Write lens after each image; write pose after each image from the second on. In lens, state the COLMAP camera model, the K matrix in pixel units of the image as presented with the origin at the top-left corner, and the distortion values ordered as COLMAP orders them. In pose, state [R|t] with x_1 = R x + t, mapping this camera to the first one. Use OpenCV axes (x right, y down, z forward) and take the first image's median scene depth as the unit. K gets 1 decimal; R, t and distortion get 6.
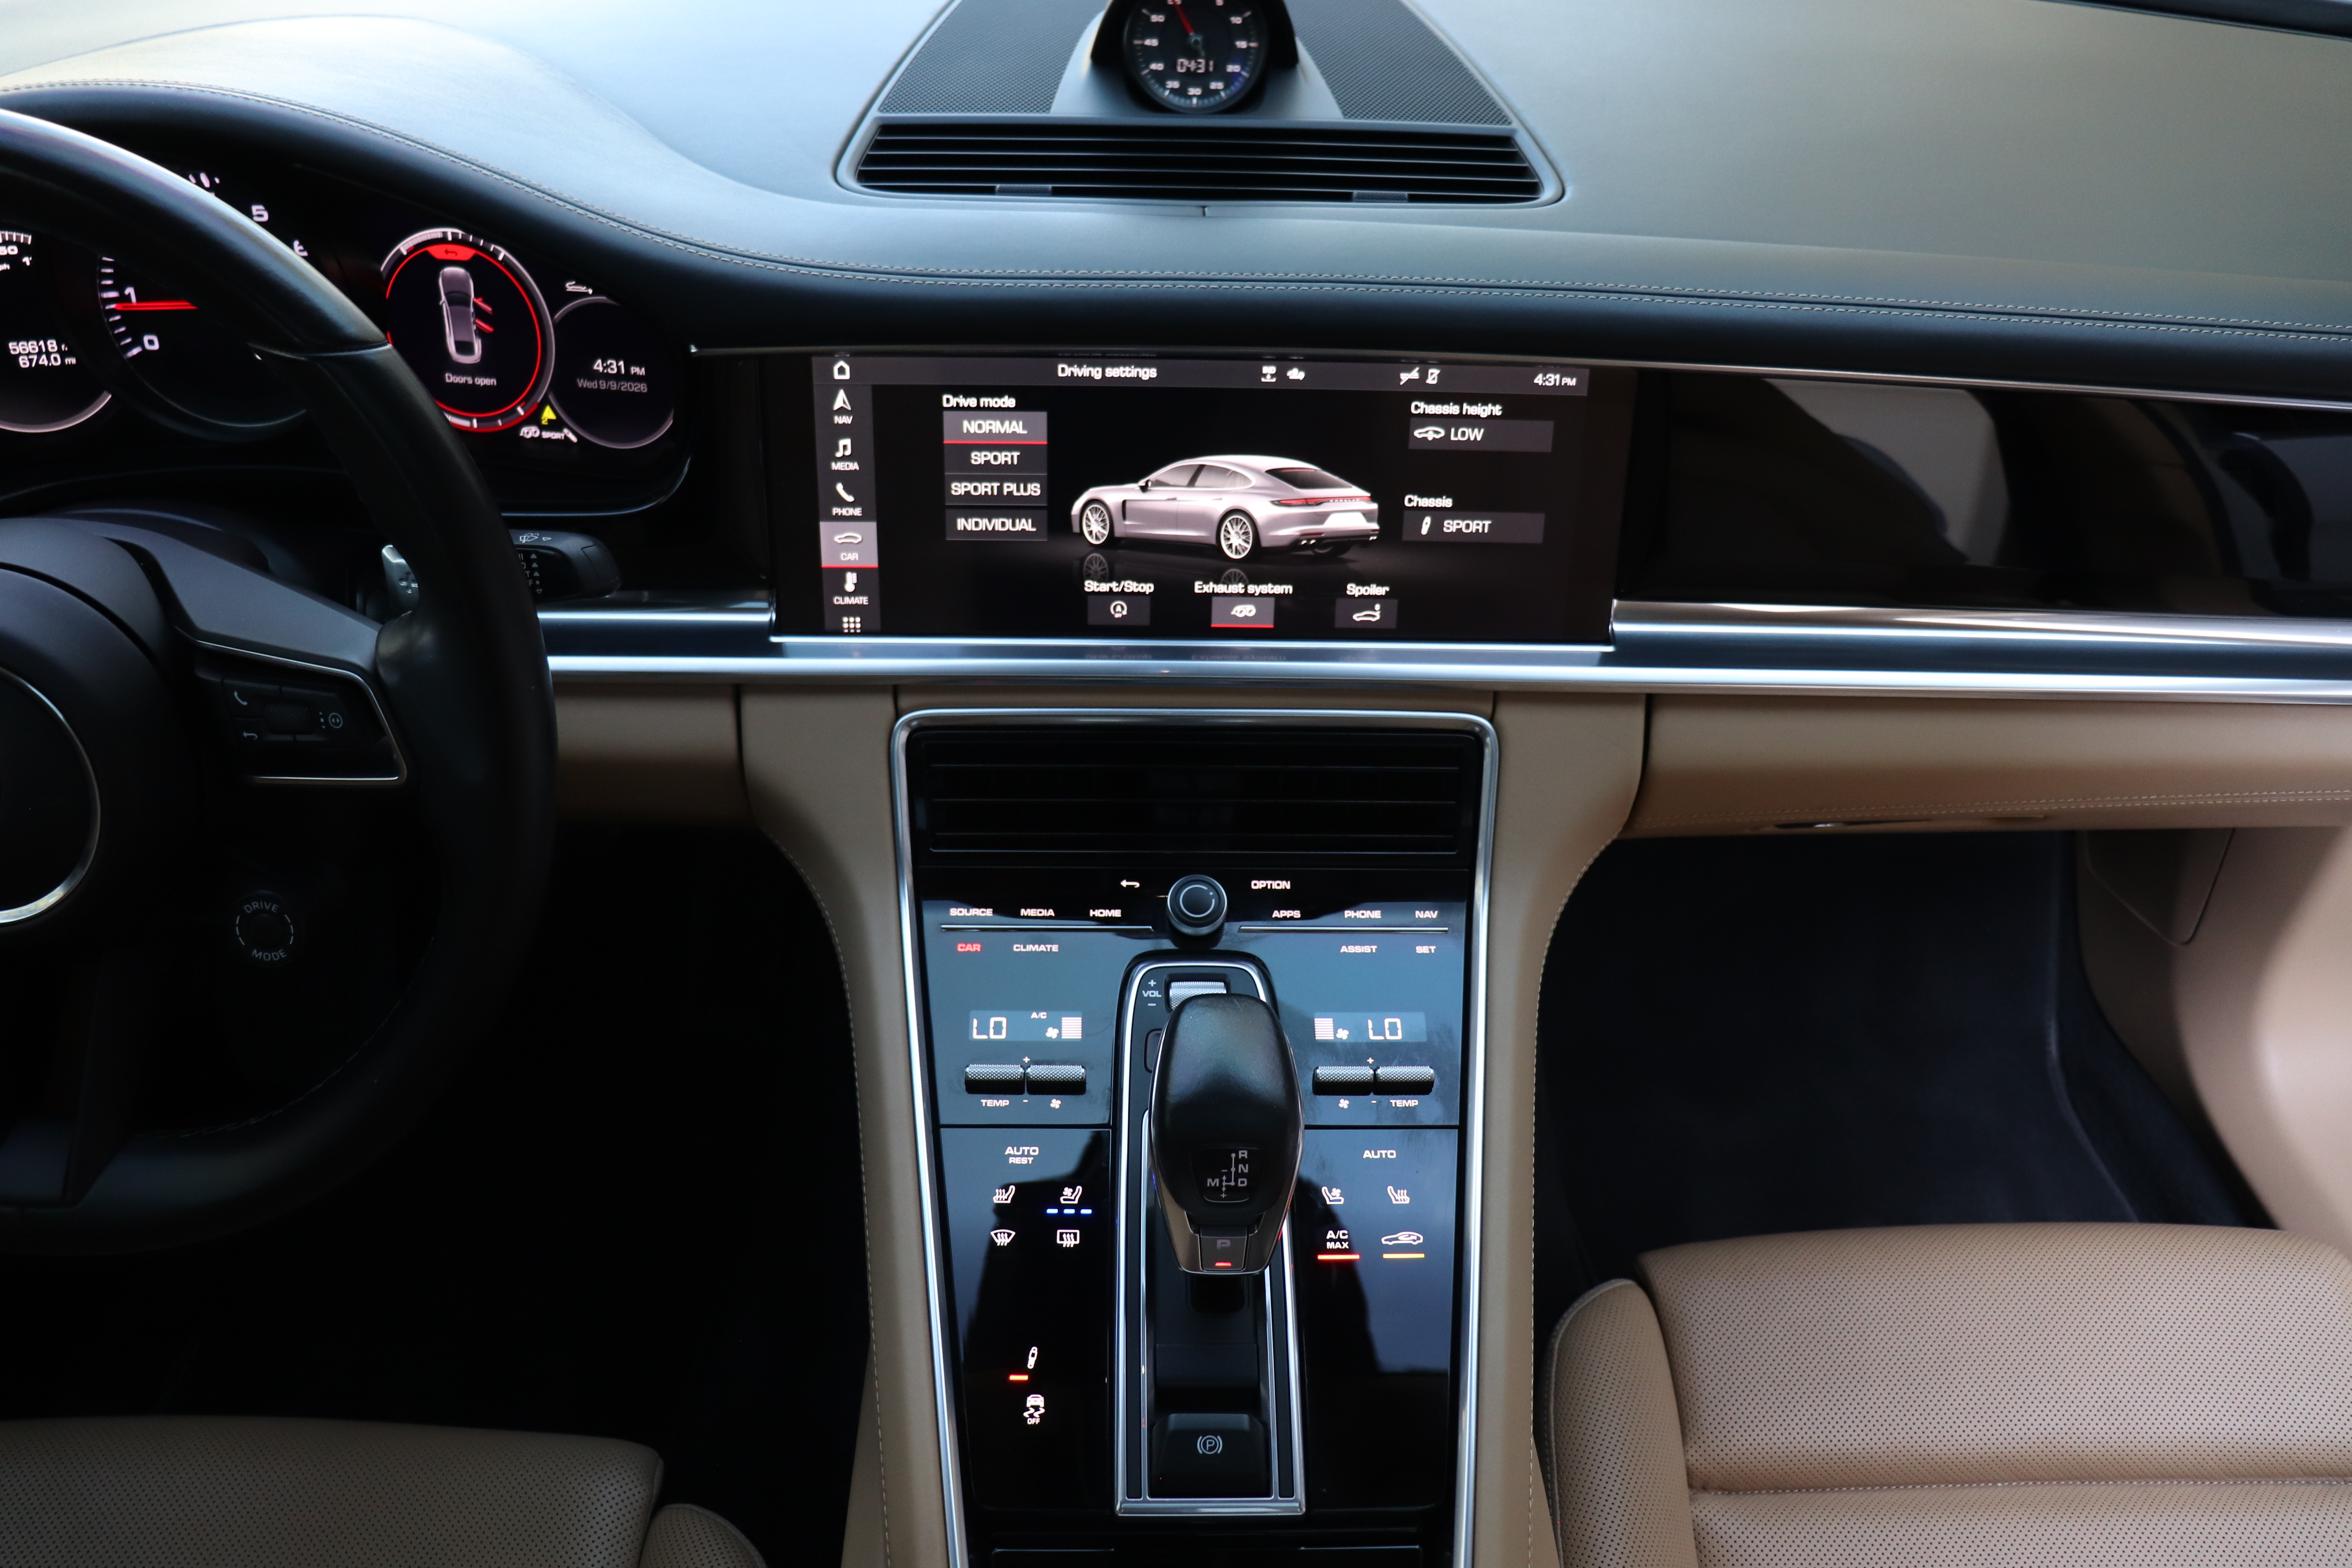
lens RADIAL K [[1912.8, 0, 1156.2], [0, 1912.8, 784.1], [0, 0, 1]] dist [-0.173332, 0.144221]
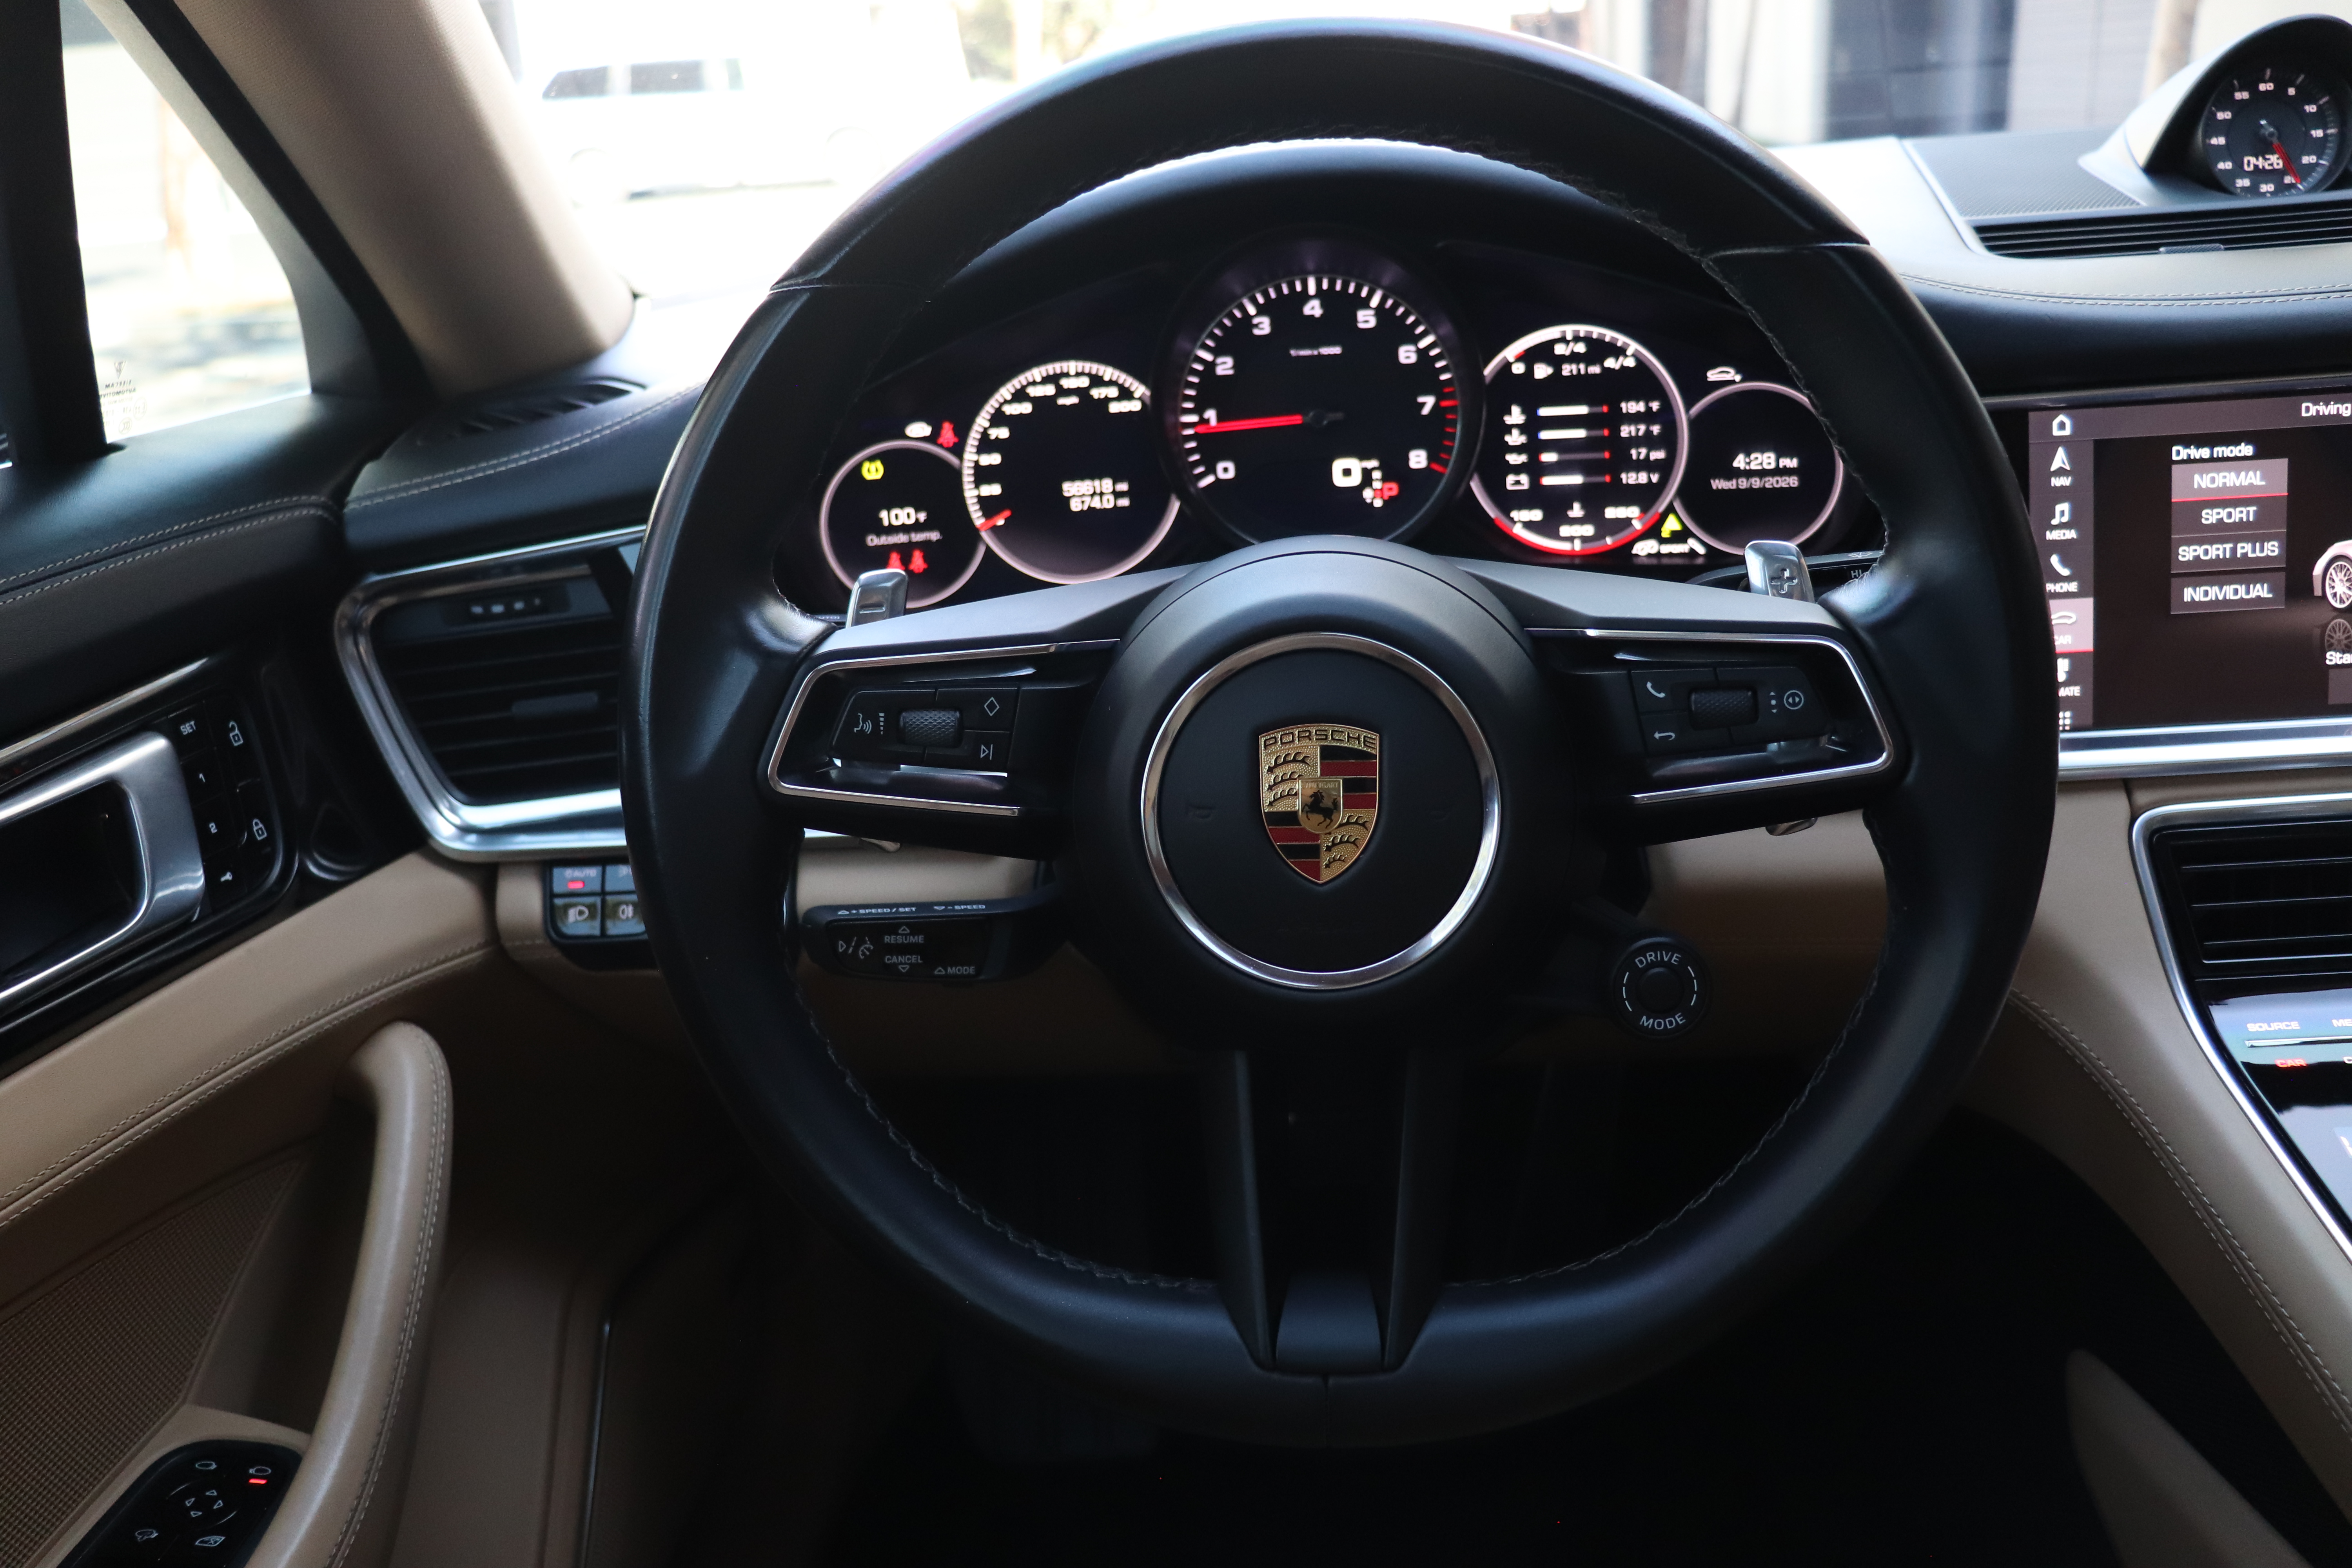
lens RADIAL K [[1912.8, 0, 1170.3], [0, 1912.8, 810.7], [0, 0, 1]] dist [-0.173332, 0.144221]
pose [[0.988876, -0.066799, -0.132902, -0.466562], [0.030281, 0.965186, -0.259806, 0.170227], [0.145630, 0.252891, 0.956472, 0.131986]]
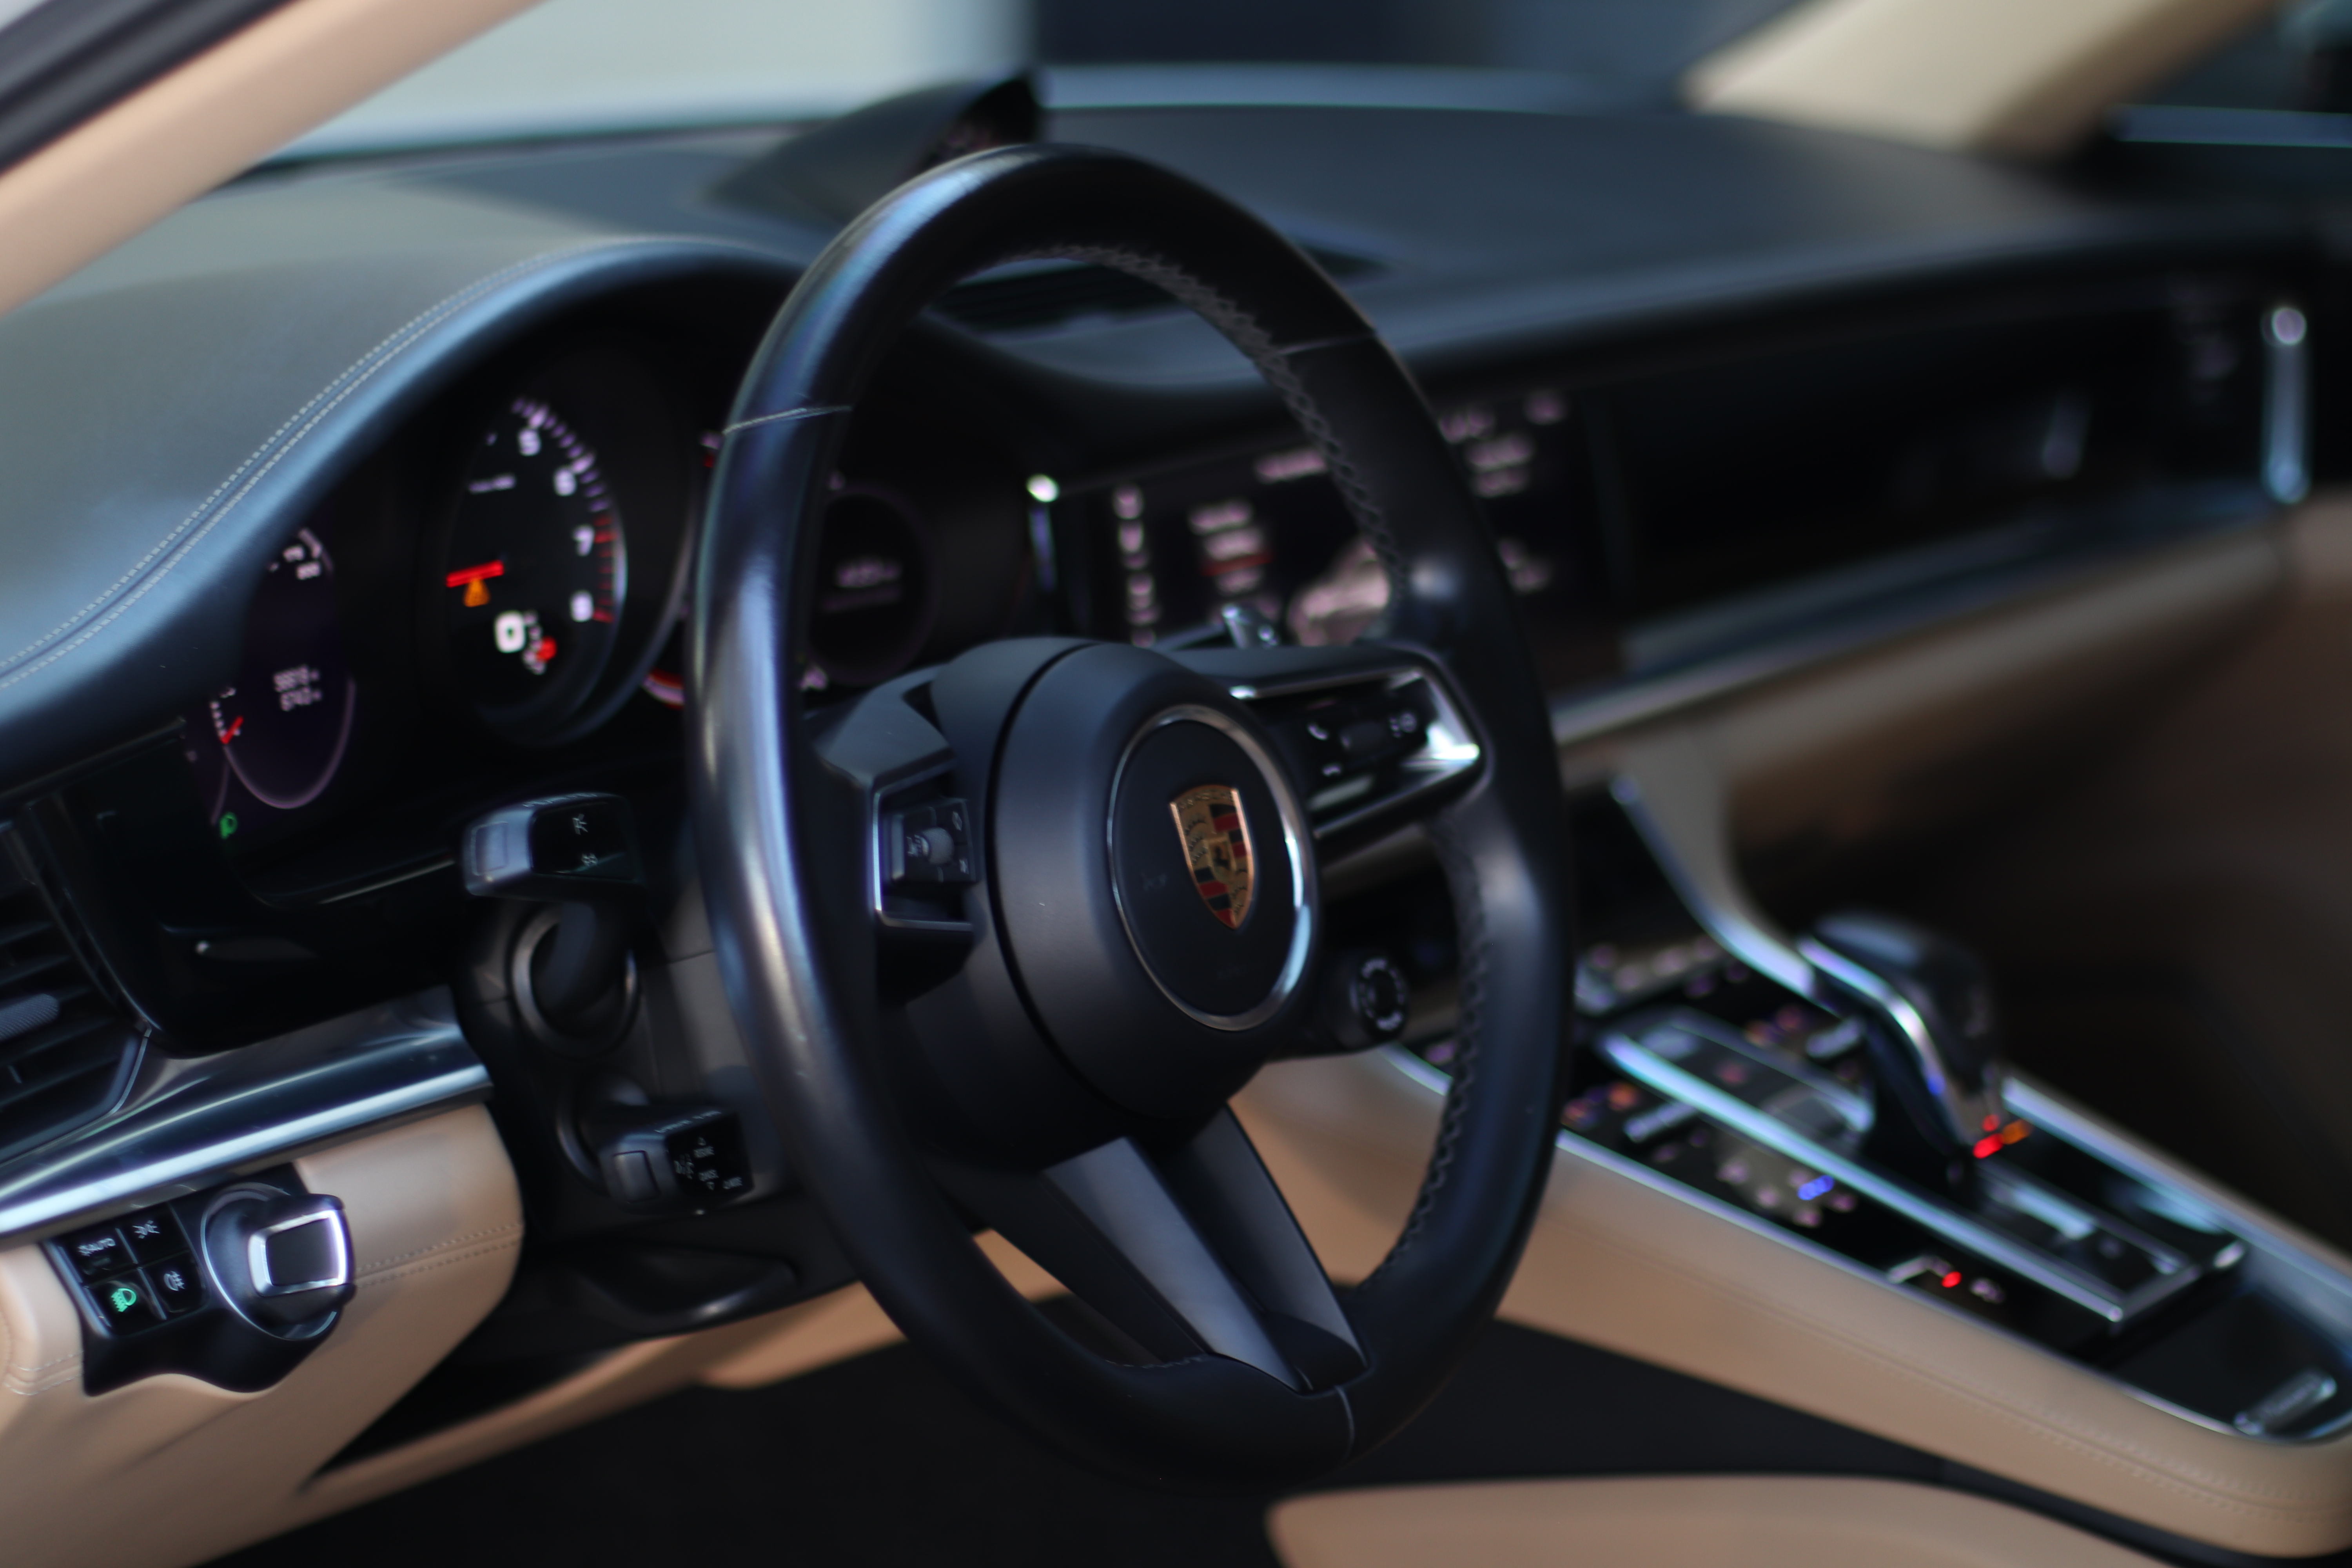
lens RADIAL K [[5968.1, 0, 1176.7], [0, 5968.1, 784.5], [0, 0, 1]] dist [-0.181442, 0.000000]
pose [[0.578271, -0.186169, 0.794320, -2.267780], [0.481572, 0.863796, -0.148135, 0.298481], [-0.658552, 0.468184, 0.589162, -0.549893]]
